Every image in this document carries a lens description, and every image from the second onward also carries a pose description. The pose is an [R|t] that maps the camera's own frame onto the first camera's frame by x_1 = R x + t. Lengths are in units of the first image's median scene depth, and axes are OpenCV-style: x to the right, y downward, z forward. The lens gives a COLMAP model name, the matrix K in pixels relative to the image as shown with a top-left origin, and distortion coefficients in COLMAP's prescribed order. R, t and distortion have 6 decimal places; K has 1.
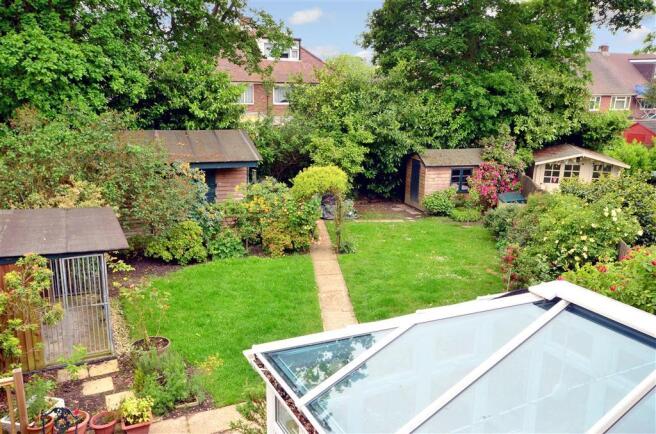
lens RADIAL K [[541.9, 0, 327.6], [0, 541.9, 214.5], [0, 0, 1]] dist [0.031648, 0.011154]
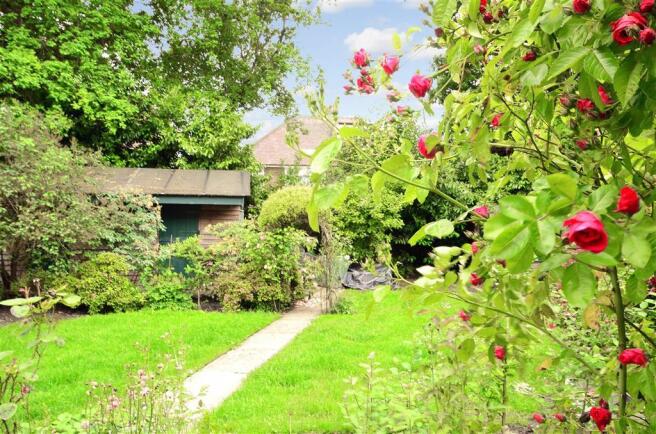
lens RADIAL K [[541.9, 0, 323.8], [0, 541.9, 219.0], [0, 0, 1]] dist [0.031648, 0.011154]
pose [[0.972835, -0.007878, -0.231366, 0.134348], [-0.043365, 0.975529, -0.215552, 0.077973], [0.227403, 0.219730, 0.948687, 0.254872]]
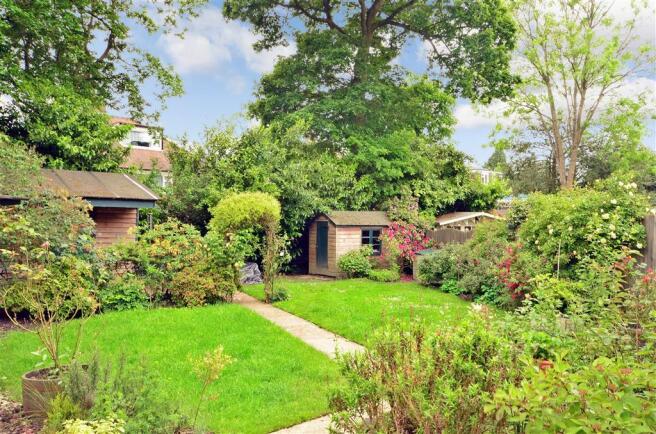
lens RADIAL K [[541.9, 0, 332.3], [0, 541.9, 218.3], [0, 0, 1]] dist [0.031648, 0.011154]
pose [[0.954421, -0.005833, 0.298408, -0.100211], [0.073429, 0.973669, -0.215819, 0.099083], [-0.289291, 0.227893, 0.929718, 0.157898]]
